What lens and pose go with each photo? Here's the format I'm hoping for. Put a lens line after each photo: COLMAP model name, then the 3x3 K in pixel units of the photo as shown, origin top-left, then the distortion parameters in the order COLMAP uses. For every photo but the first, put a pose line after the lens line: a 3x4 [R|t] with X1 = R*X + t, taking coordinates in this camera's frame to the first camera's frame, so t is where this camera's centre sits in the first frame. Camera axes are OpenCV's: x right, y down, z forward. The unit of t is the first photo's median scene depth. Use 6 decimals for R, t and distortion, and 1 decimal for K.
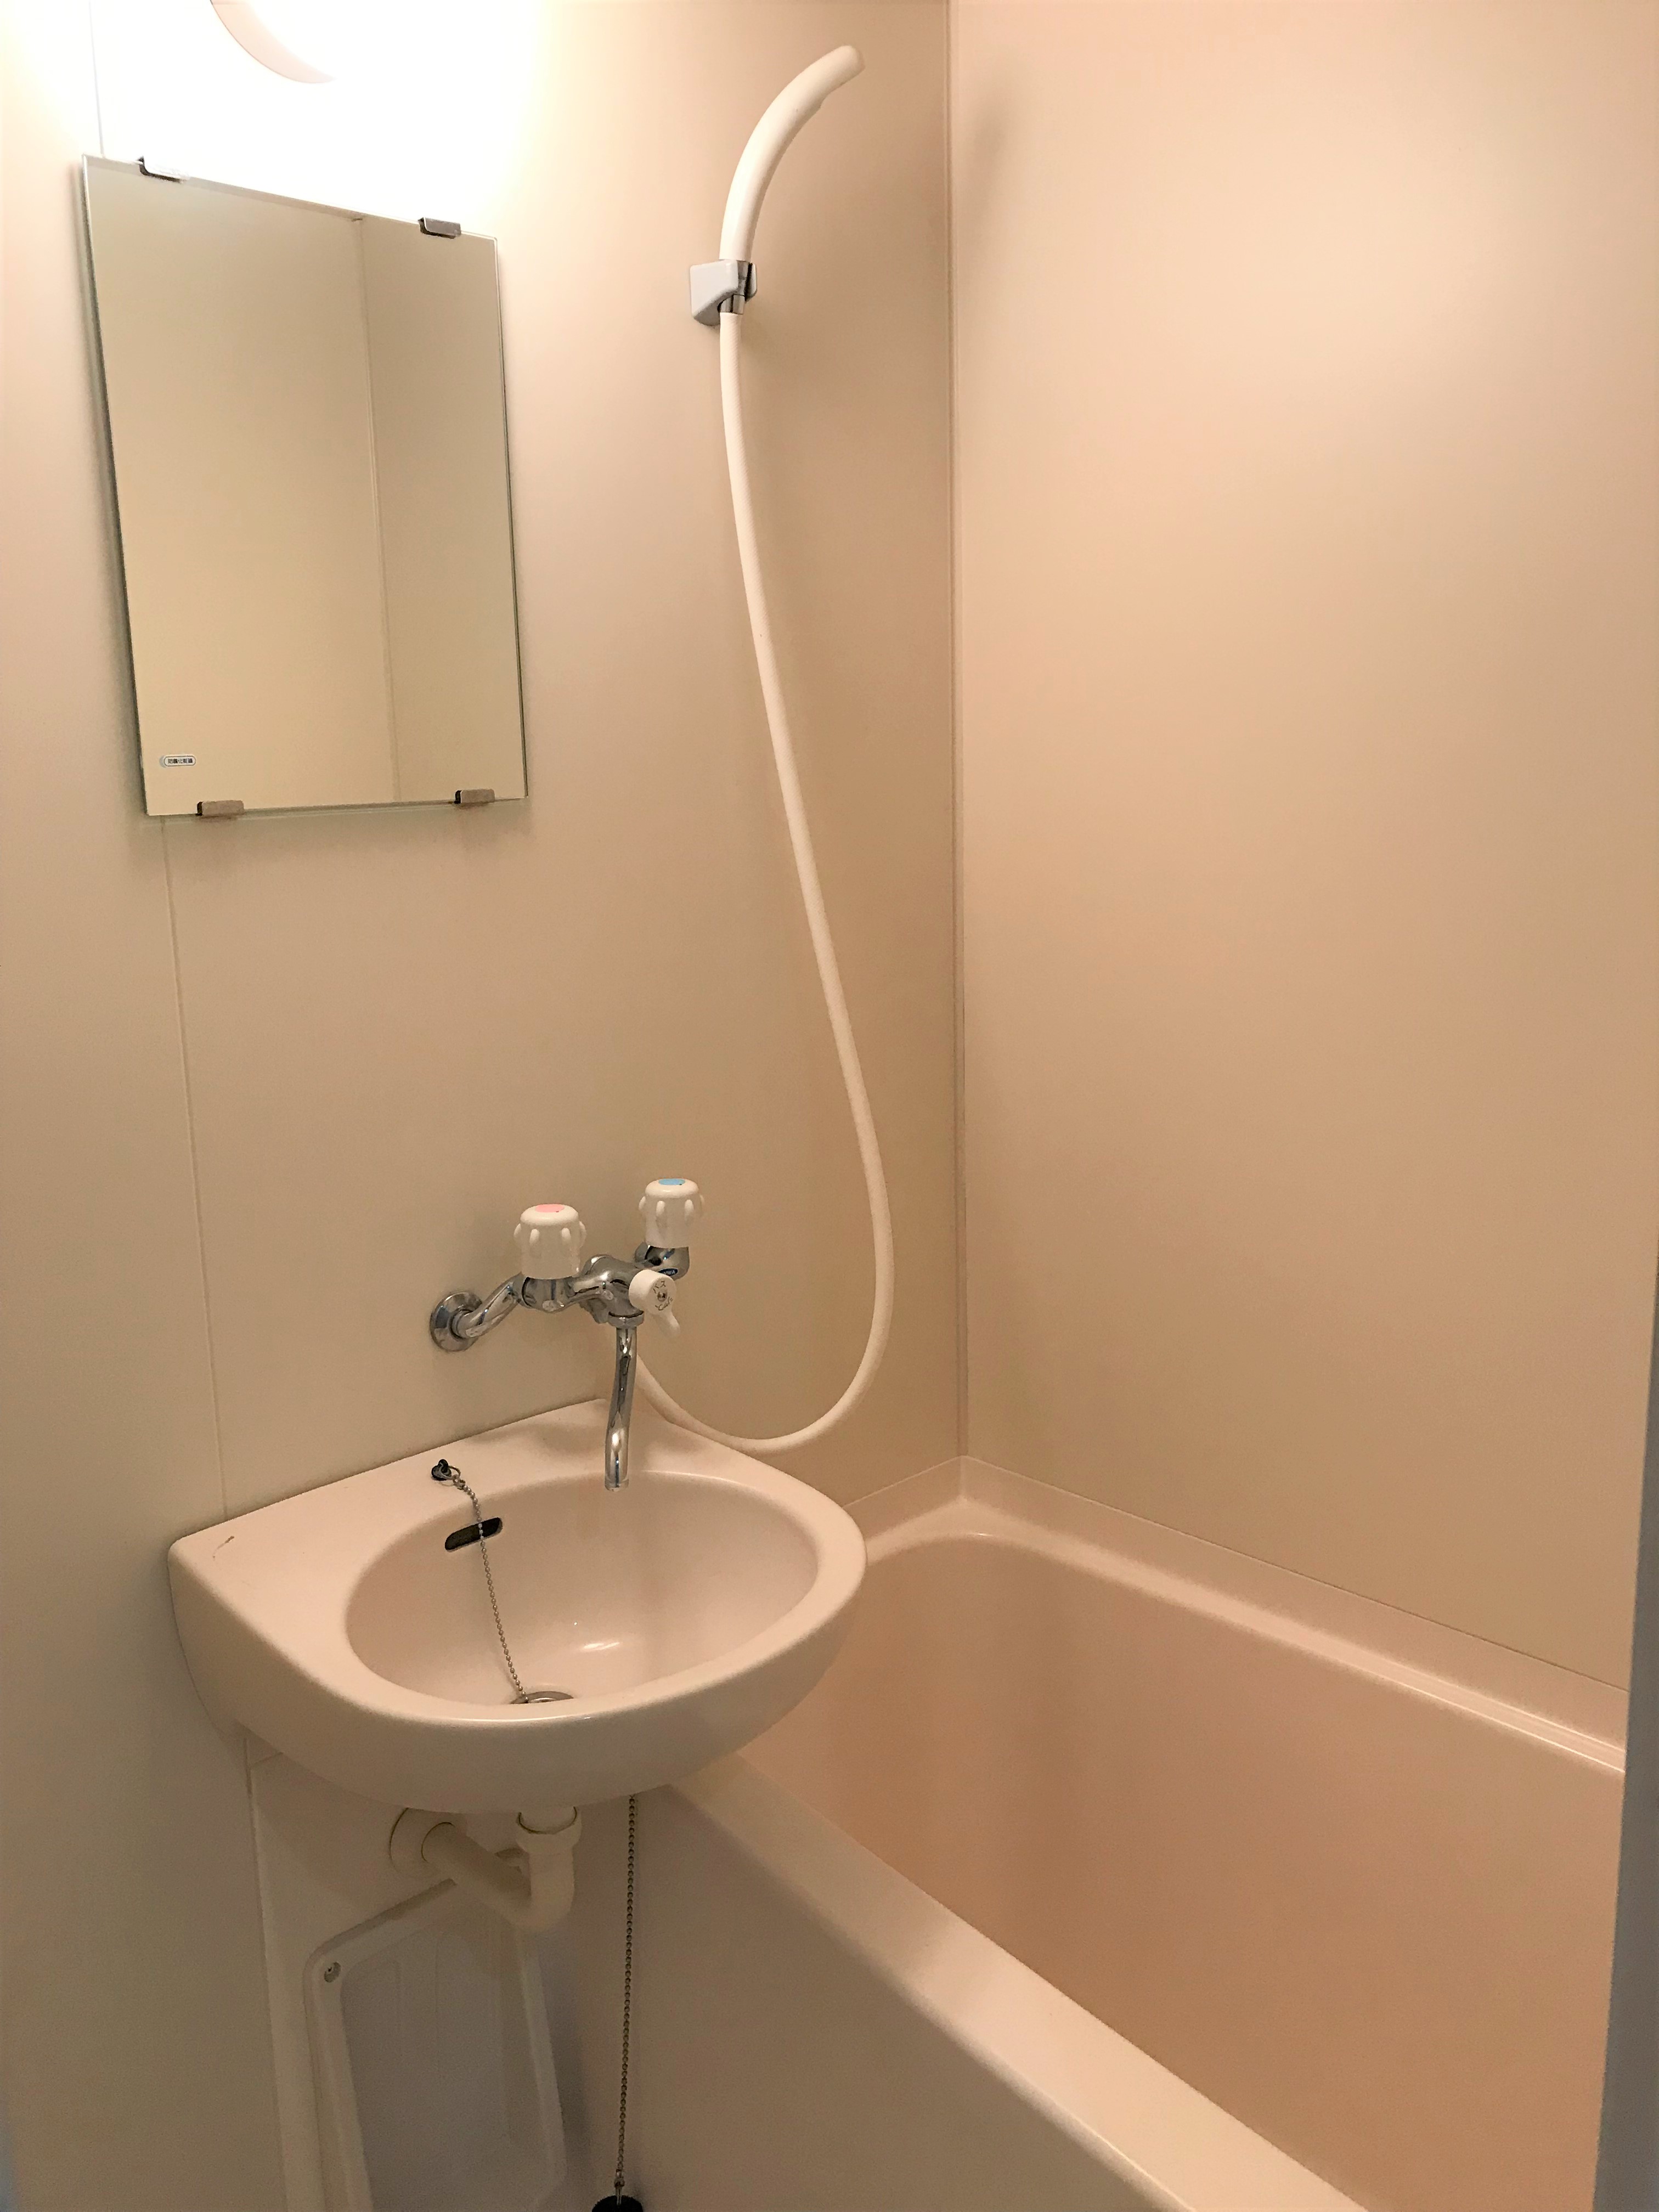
lens RADIAL K [[1814.1, 0, 829.5], [0, 1814.1, 1106.0], [0, 0, 1]] dist [0.055678, -0.076058]
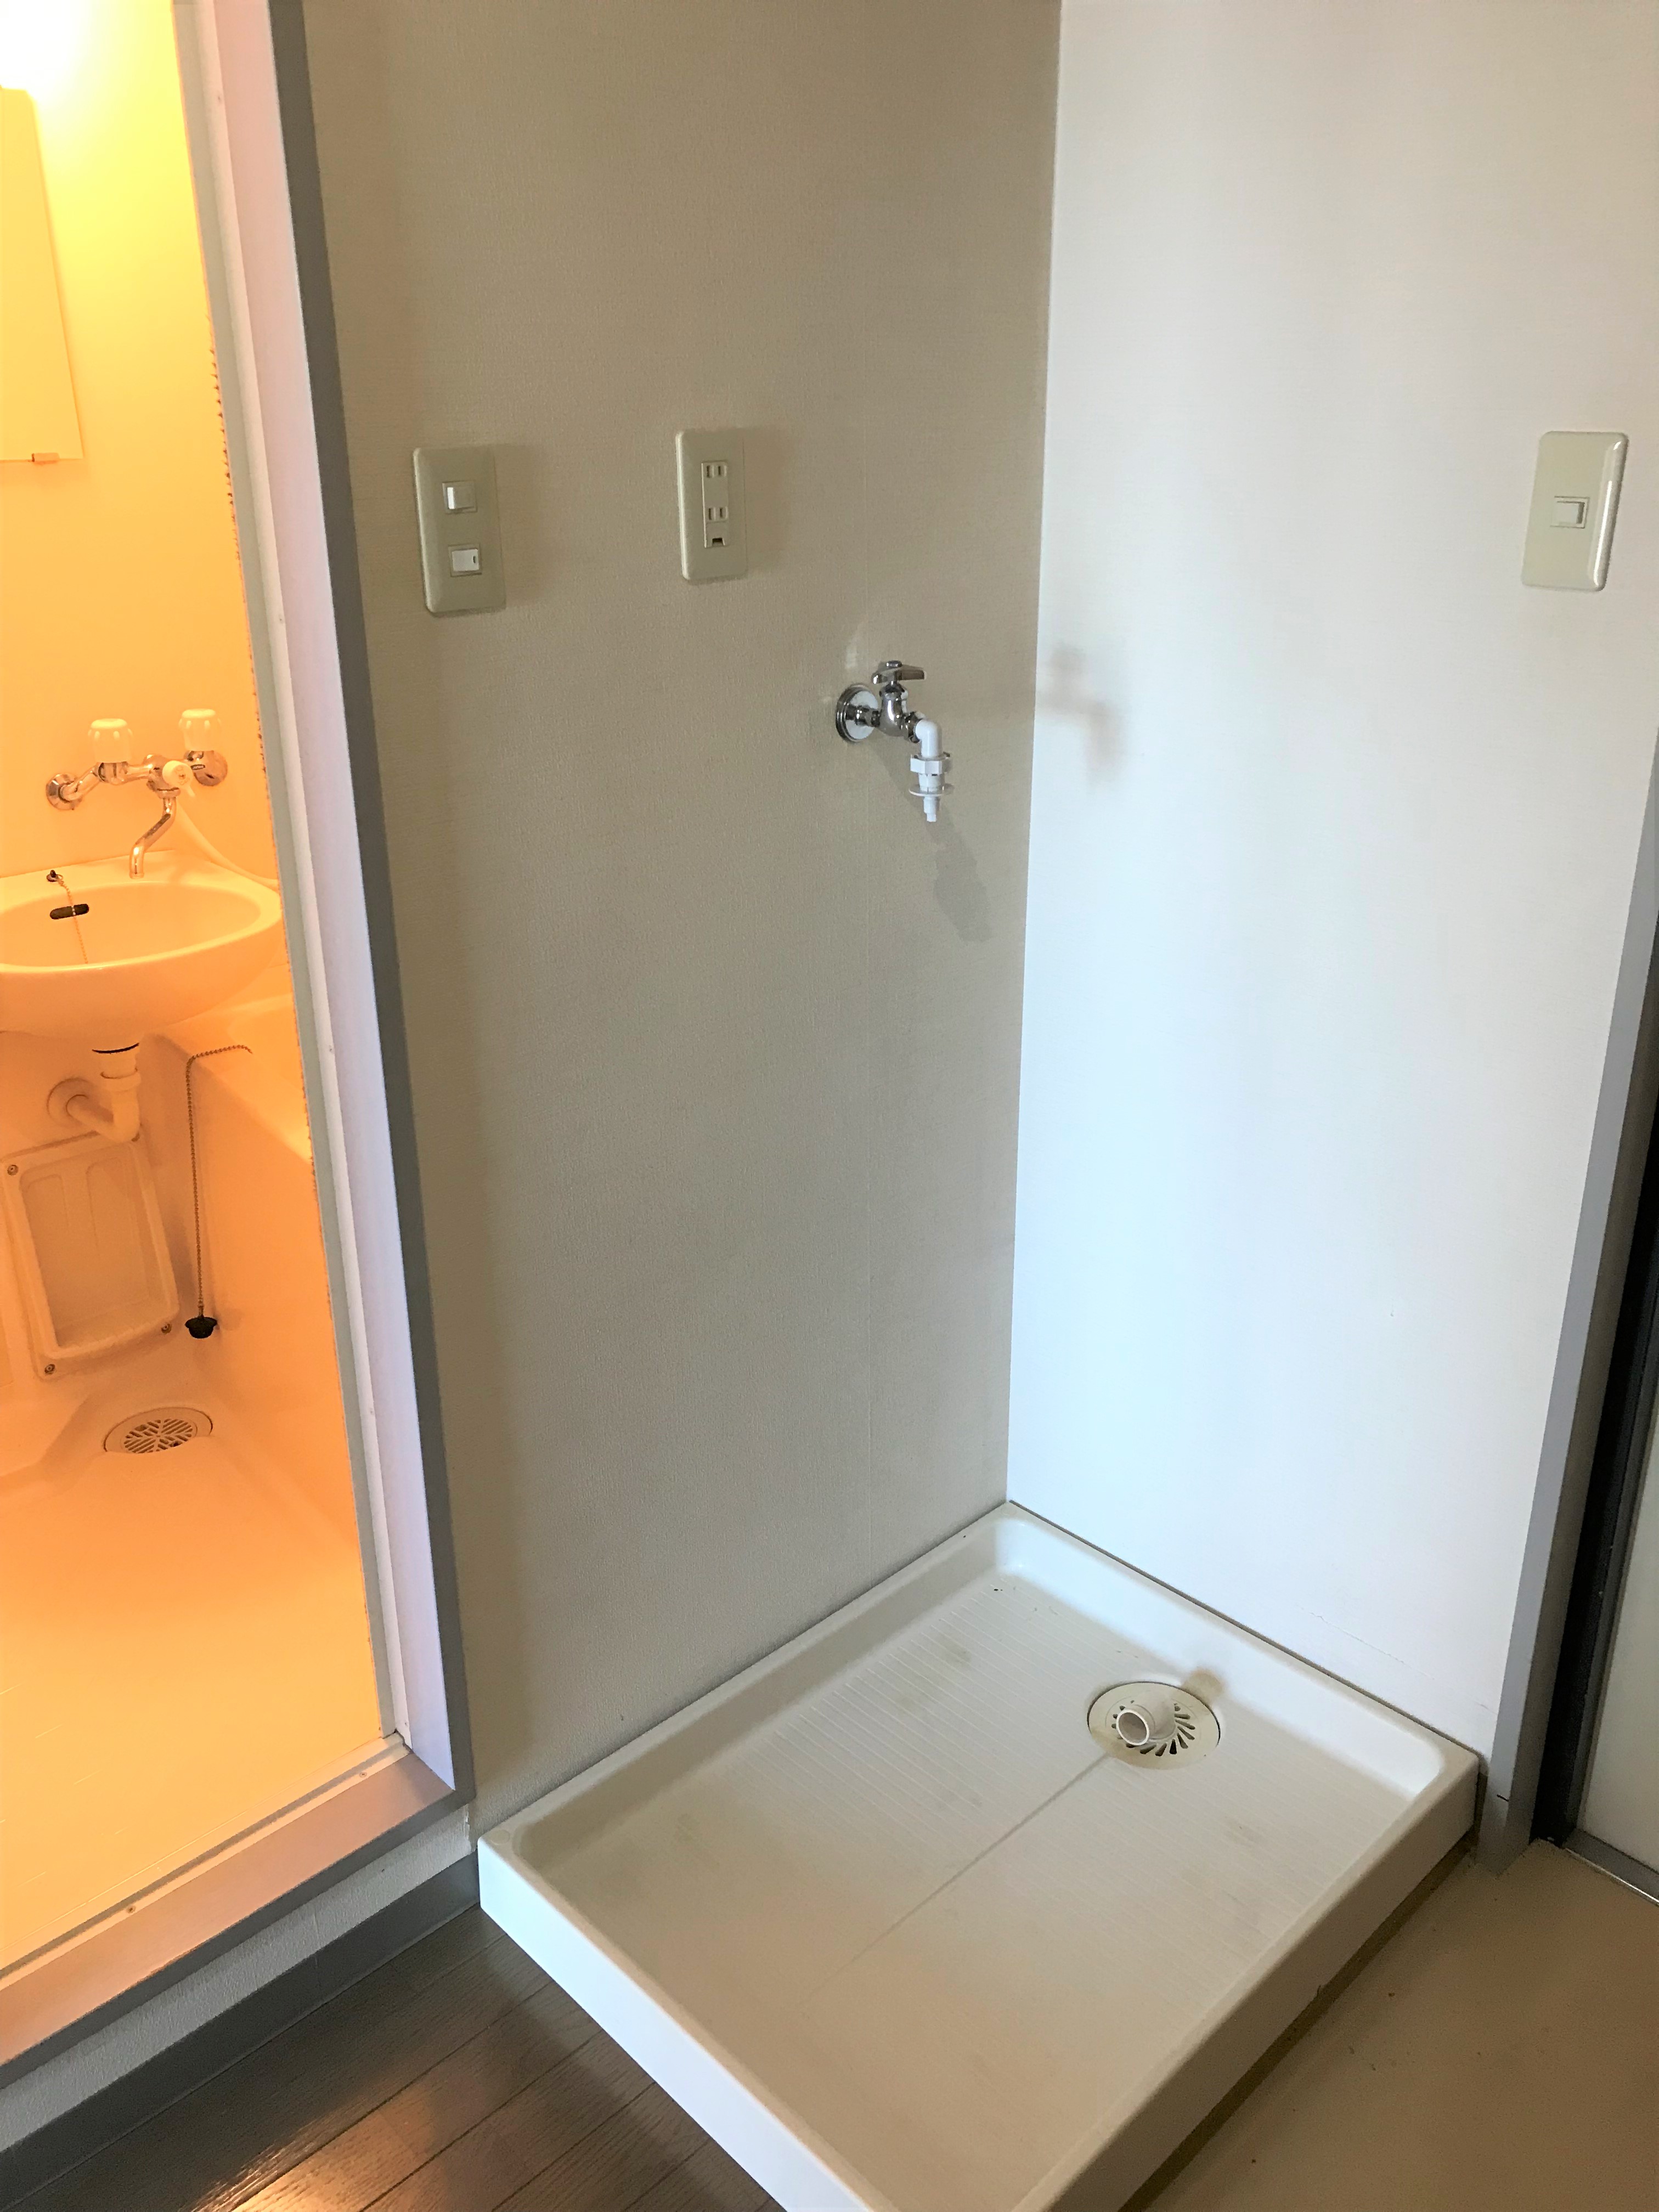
lens RADIAL K [[1814.1, 0, 829.5], [0, 1814.1, 1106.0], [0, 0, 1]] dist [0.055678, -0.076058]
pose [[0.999823, 0.018659, 0.002226, 0.494526], [-0.018757, 0.983740, 0.178615, 0.090755], [0.001143, -0.178625, 0.983917, -0.687005]]
